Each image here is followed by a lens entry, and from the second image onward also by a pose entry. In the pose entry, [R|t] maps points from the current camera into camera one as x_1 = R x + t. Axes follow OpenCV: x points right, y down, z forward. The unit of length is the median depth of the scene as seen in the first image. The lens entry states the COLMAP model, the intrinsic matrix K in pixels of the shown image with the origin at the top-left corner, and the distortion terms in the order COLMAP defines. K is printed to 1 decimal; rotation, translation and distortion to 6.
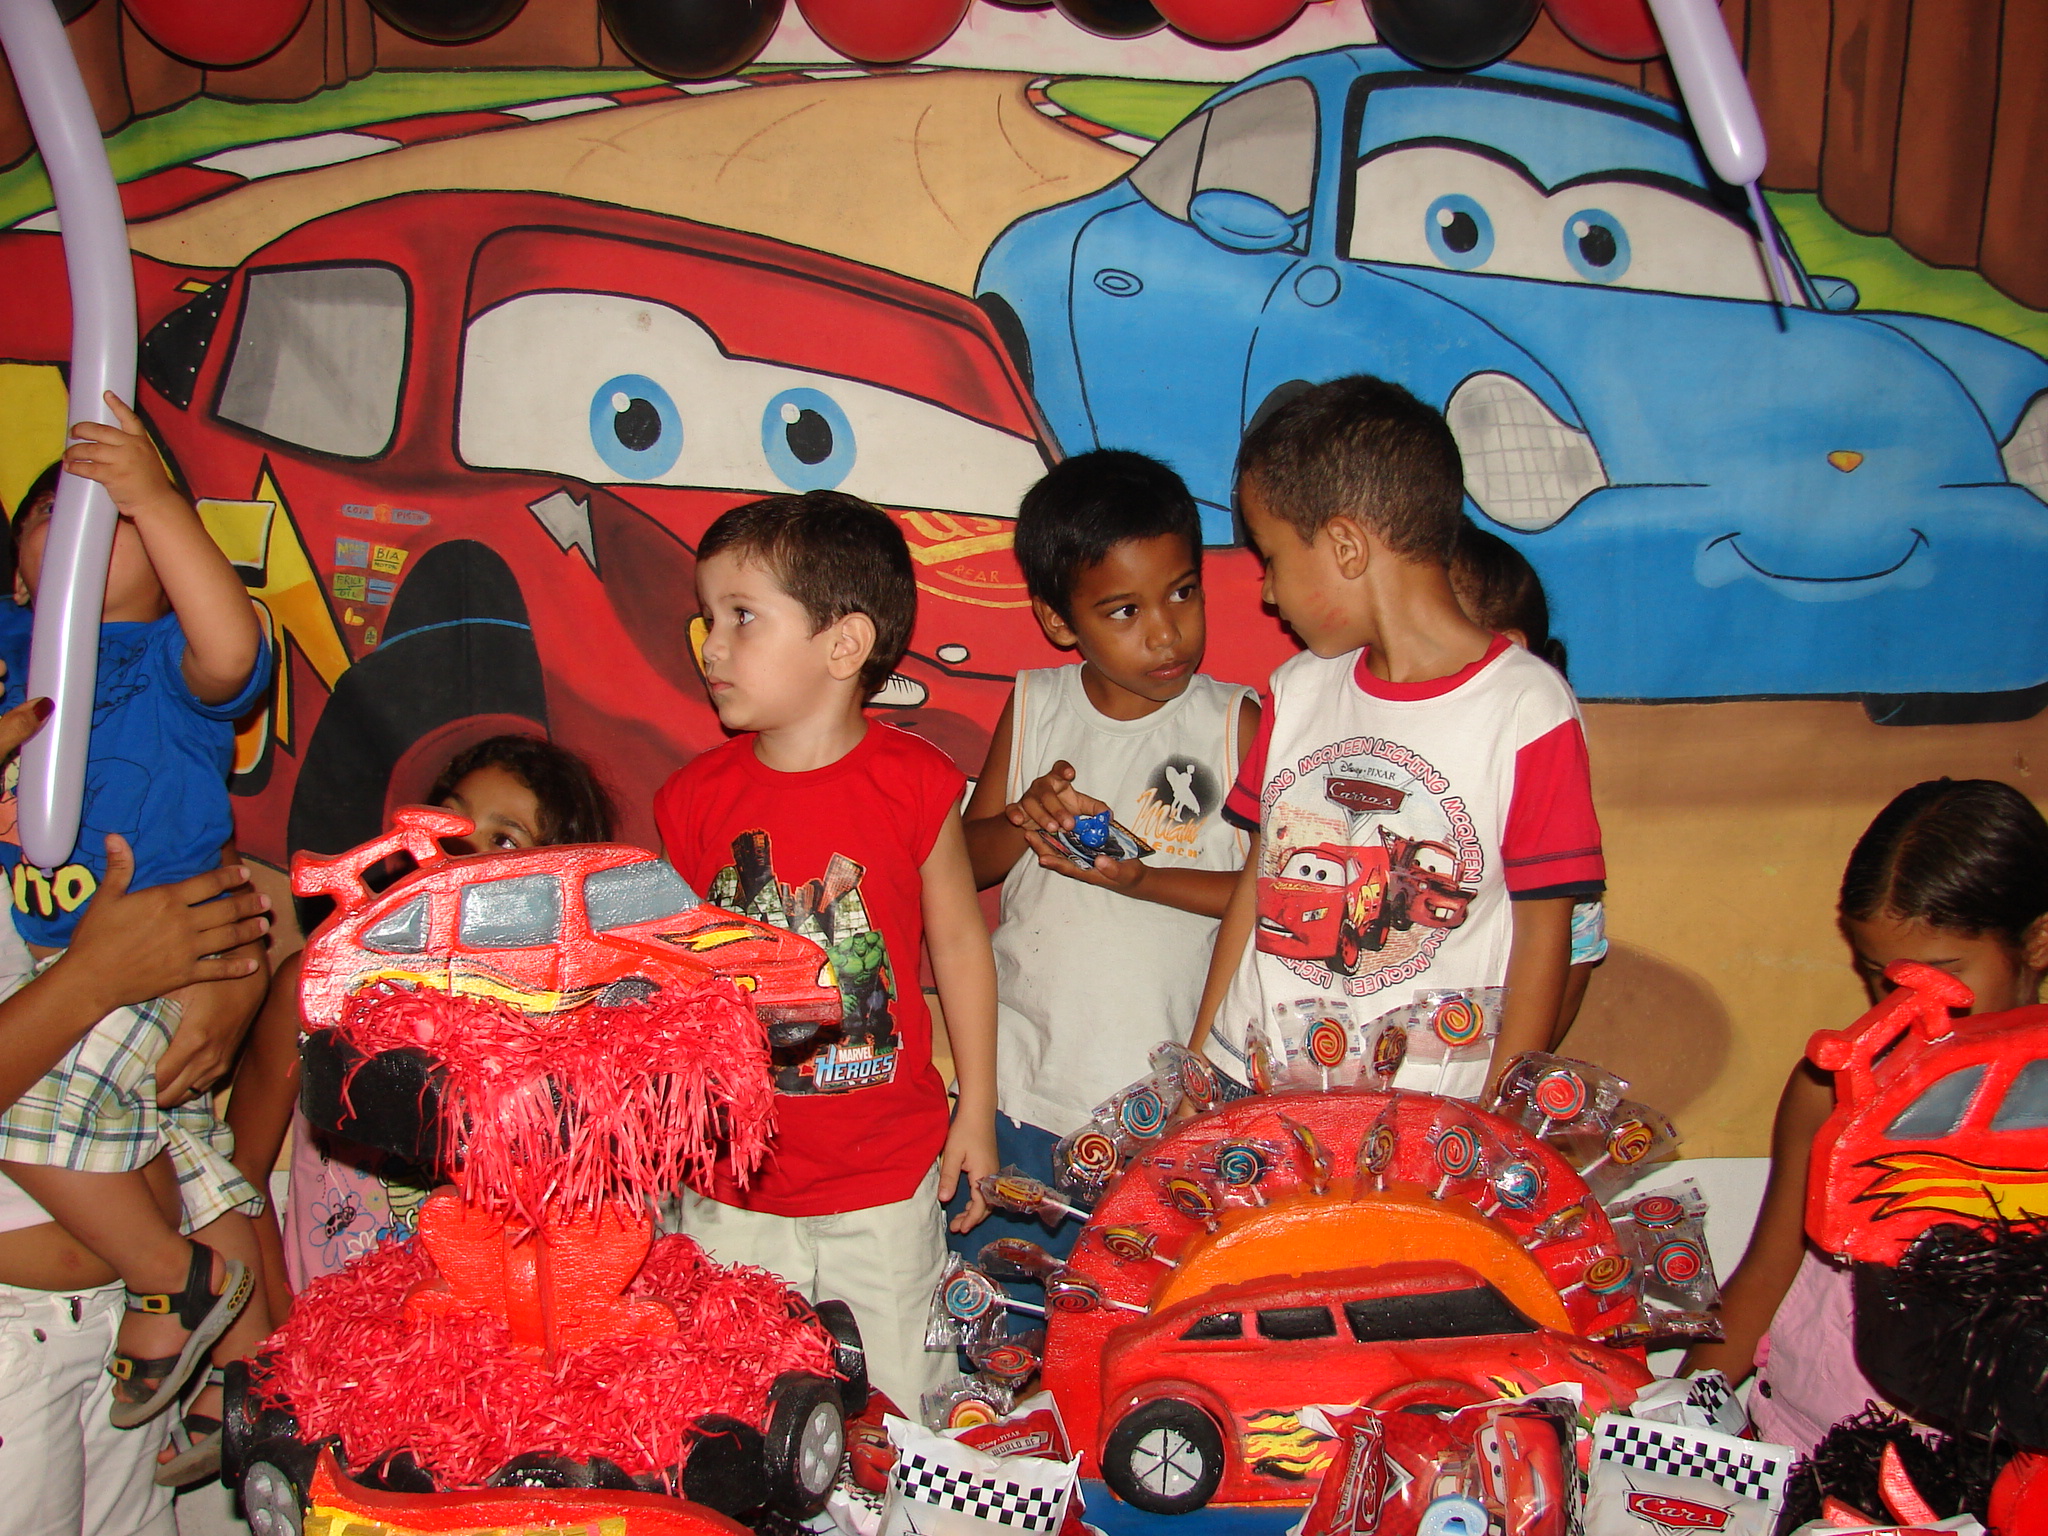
lens RADIAL K [[2192.1, 0, 1055.0], [0, 2192.1, 769.9], [0, 0, 1]] dist [-0.139112, 0.000000]
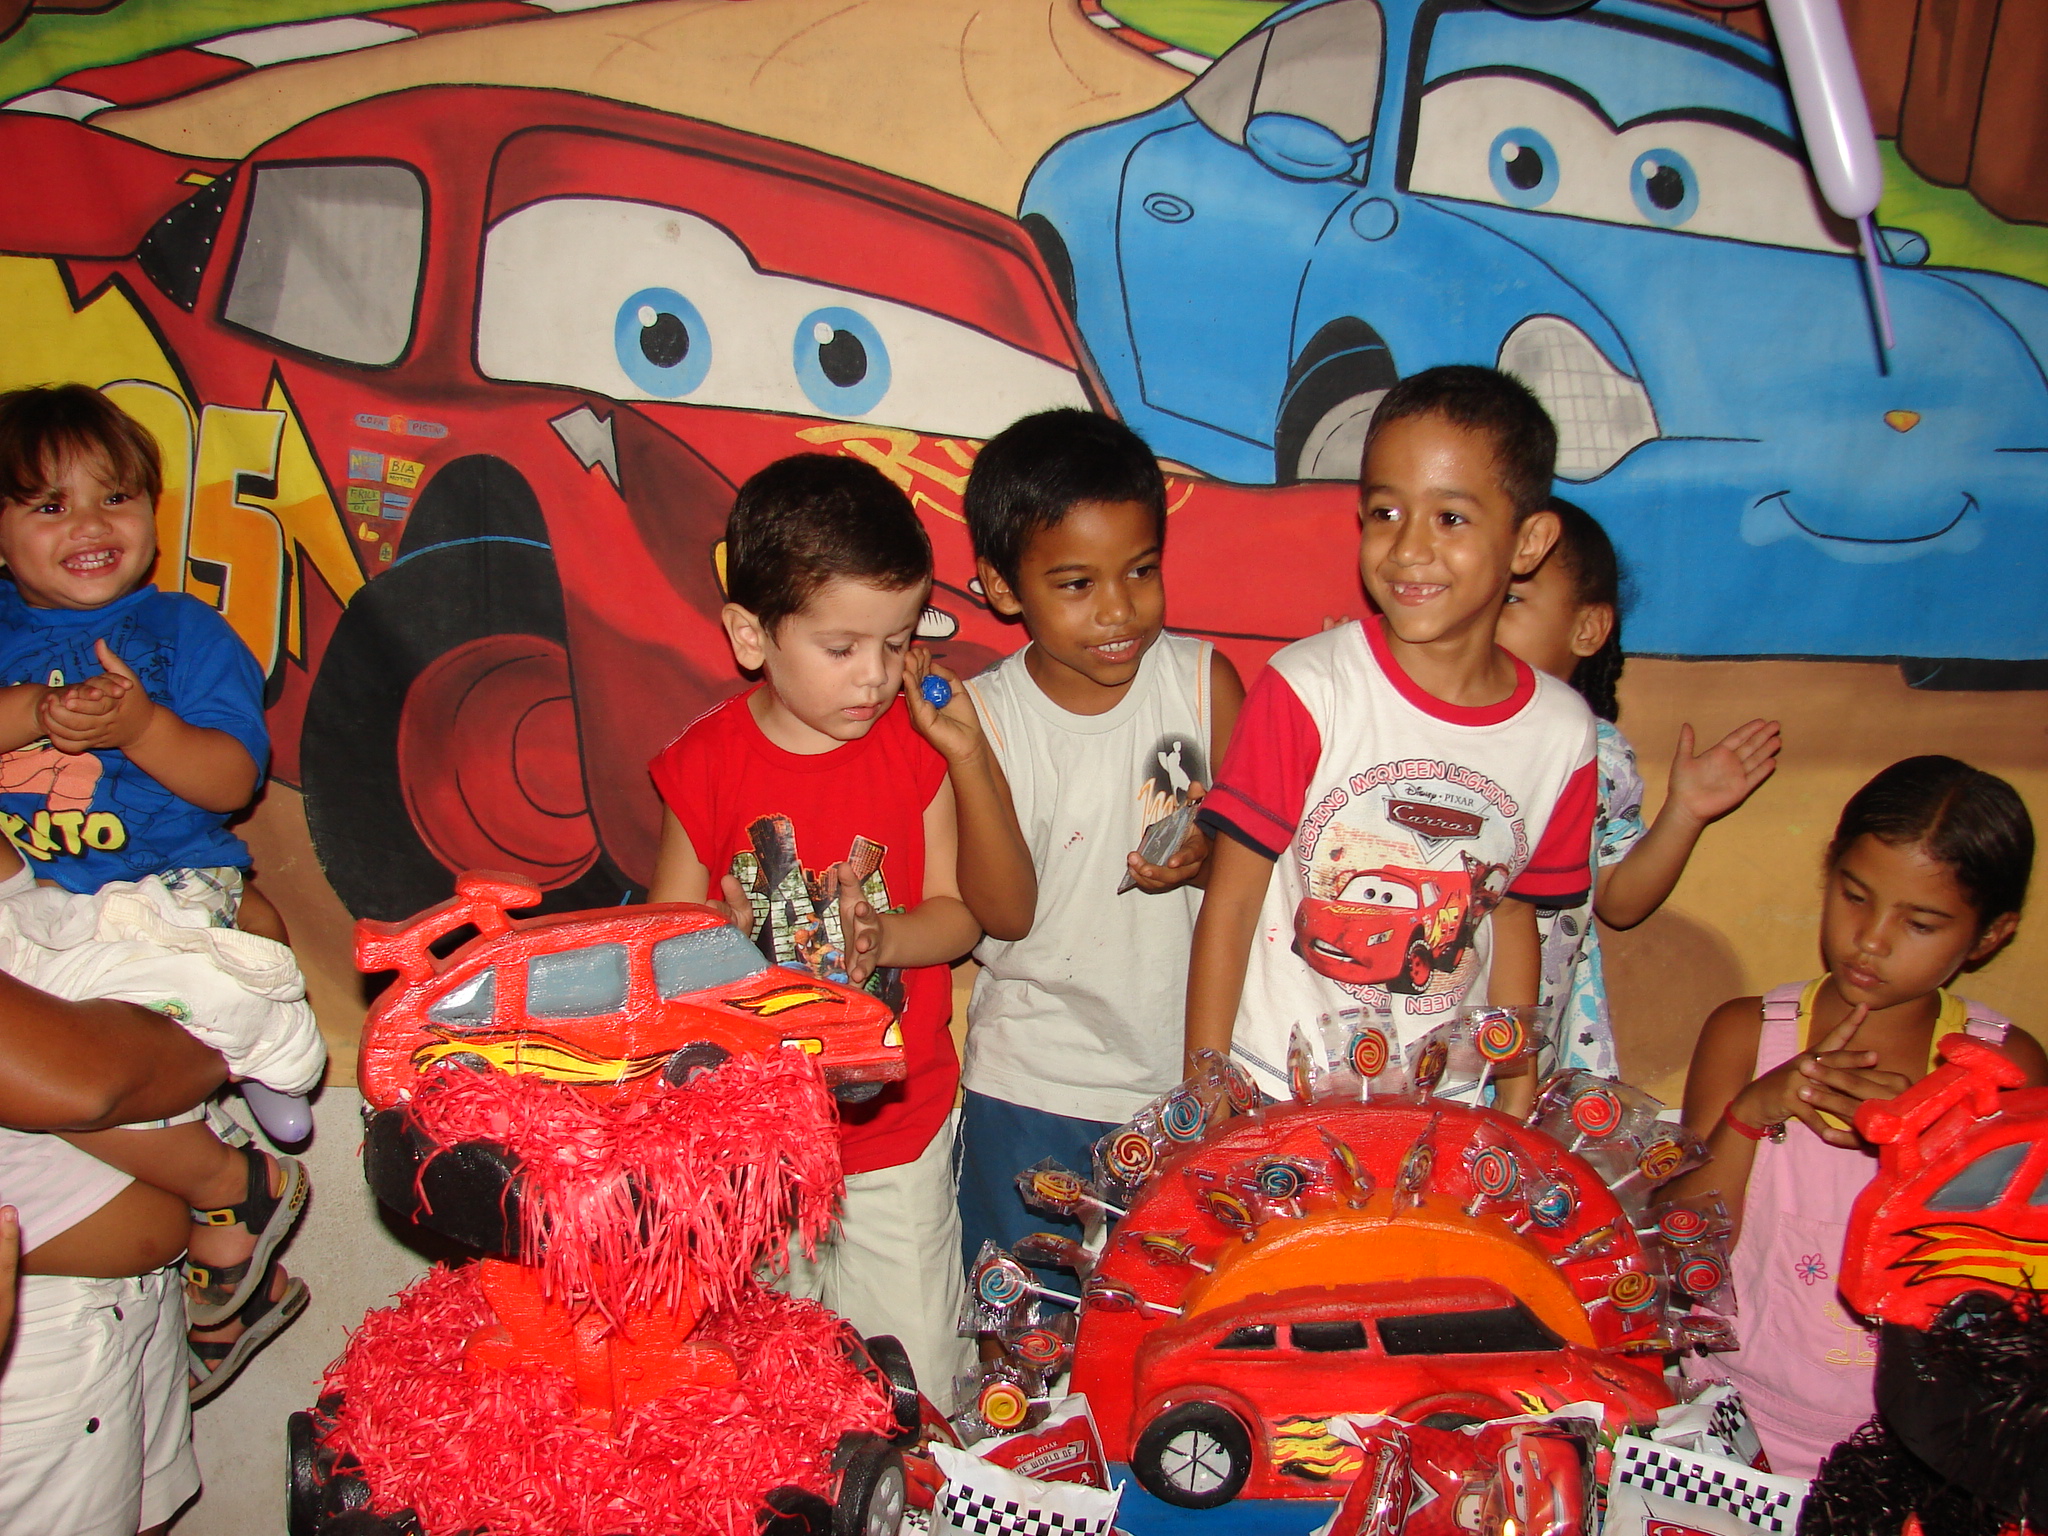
lens RADIAL K [[2192.1, 0, 1040.1], [0, 2192.1, 786.1], [0, 0, 1]] dist [-0.139112, 0.000000]
pose [[0.999386, 0.030191, 0.017775, -0.036804], [-0.032257, 0.990924, 0.130496, -0.094197], [-0.013673, -0.130989, 0.991290, 0.018383]]
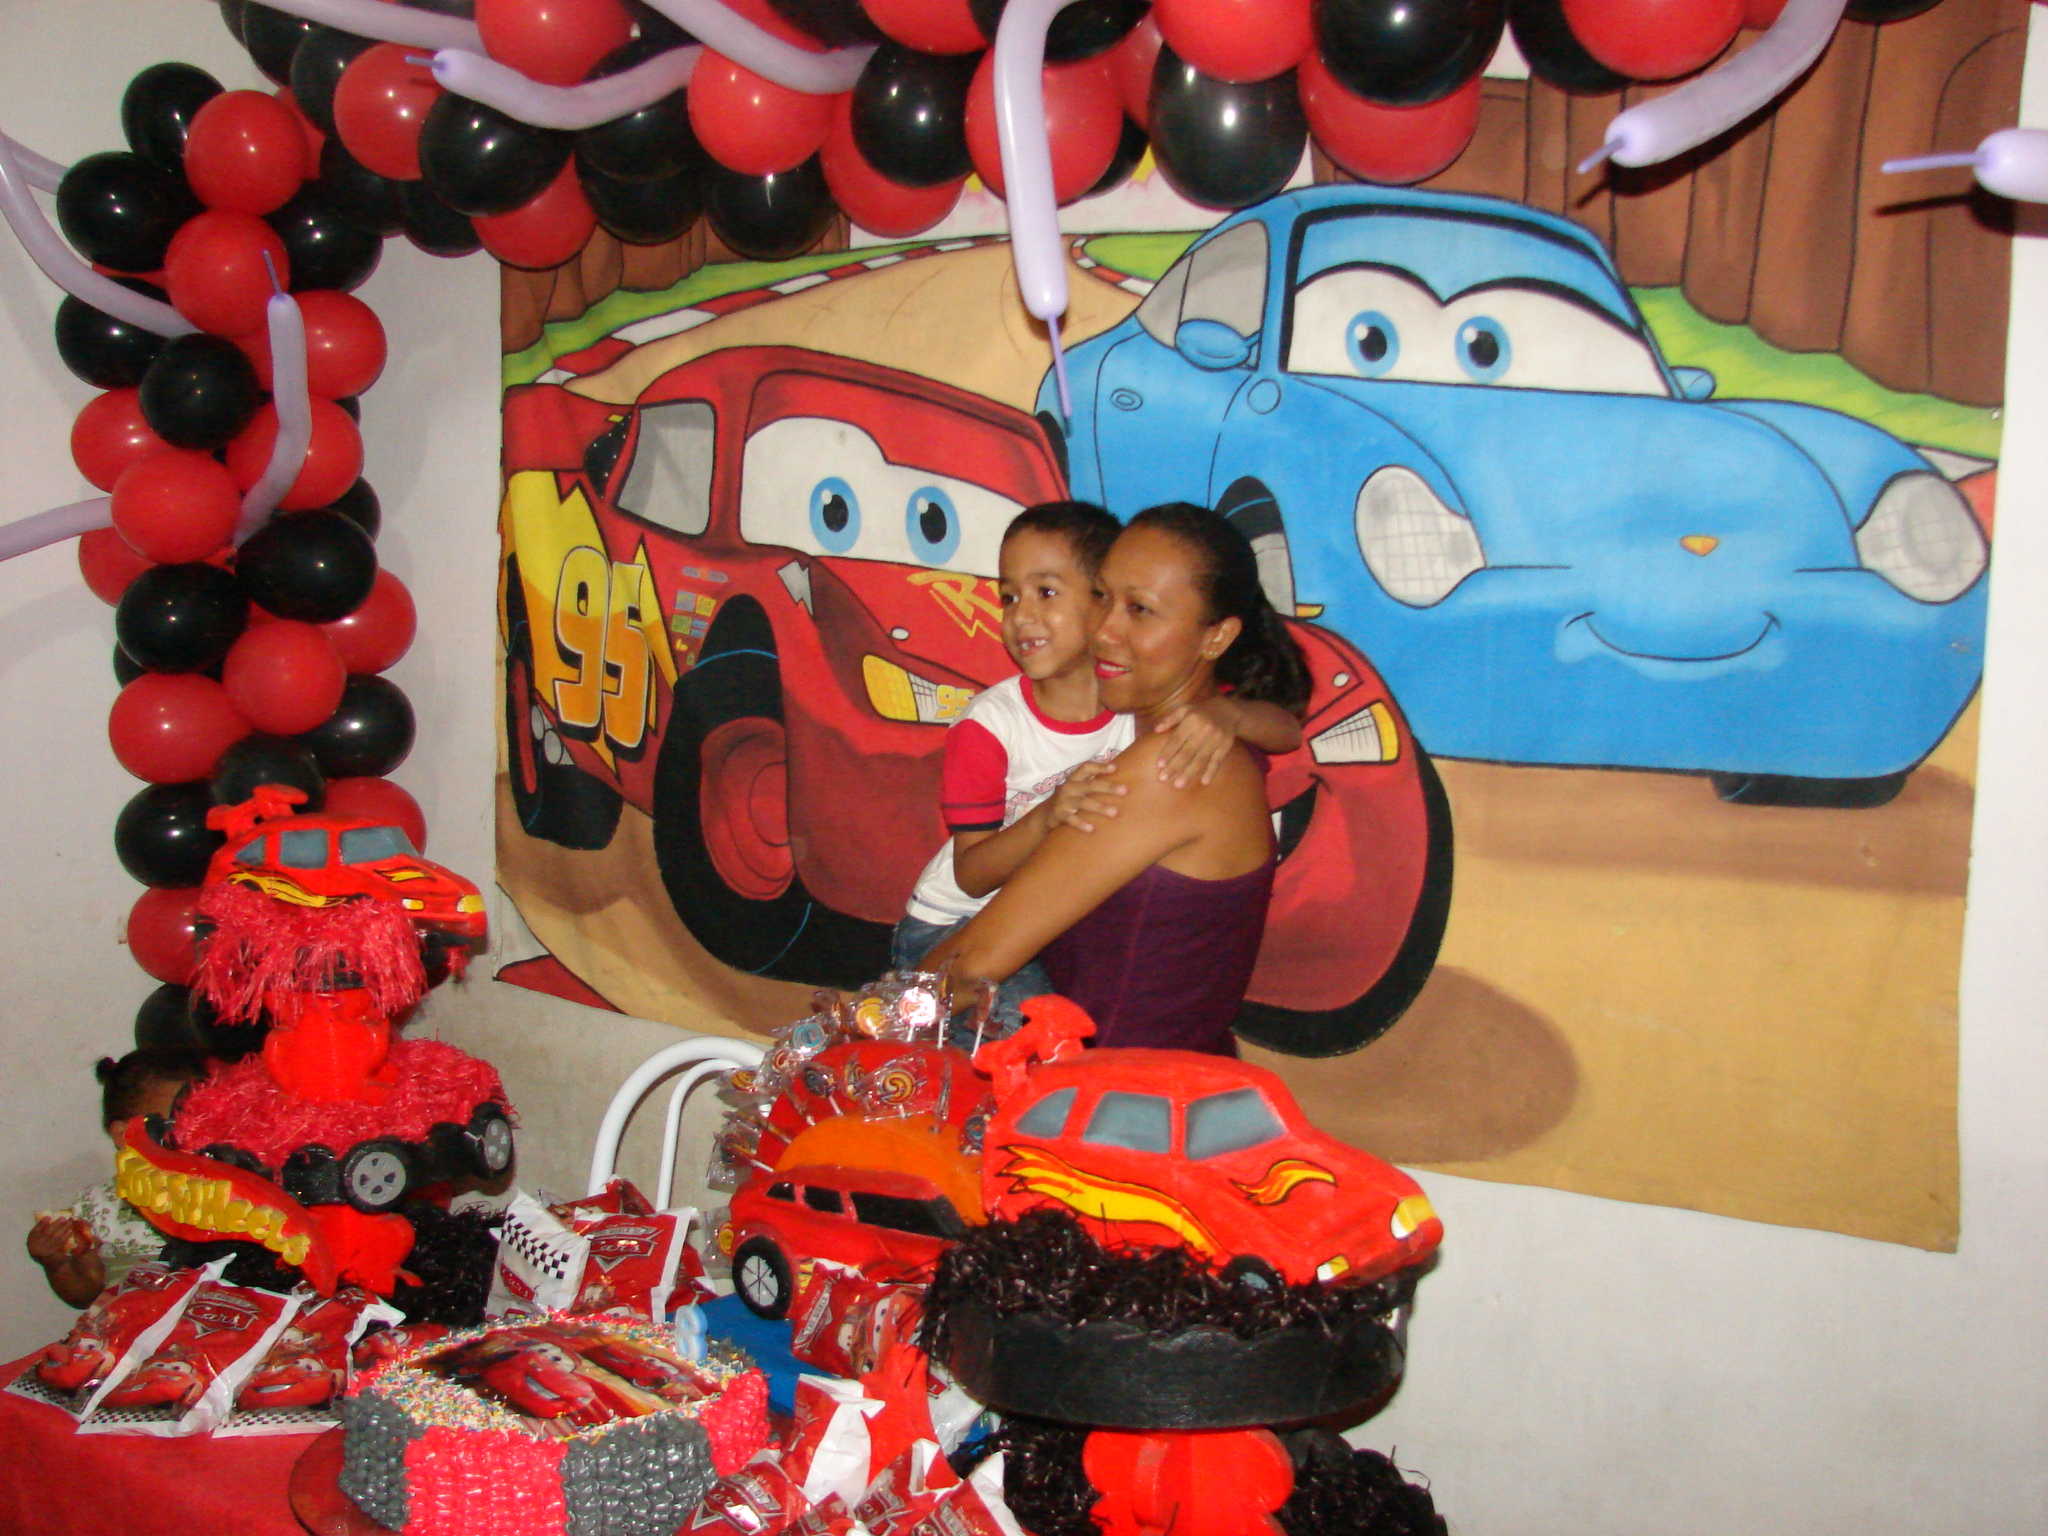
lens RADIAL K [[2192.1, 0, 1028.2], [0, 2192.1, 755.1], [0, 0, 1]] dist [-0.139112, 0.000000]
pose [[0.790169, 0.066444, -0.609276, 0.759069], [-0.053902, 0.997788, 0.038906, -0.066734], [0.610514, 0.002099, 0.792003, -0.021057]]
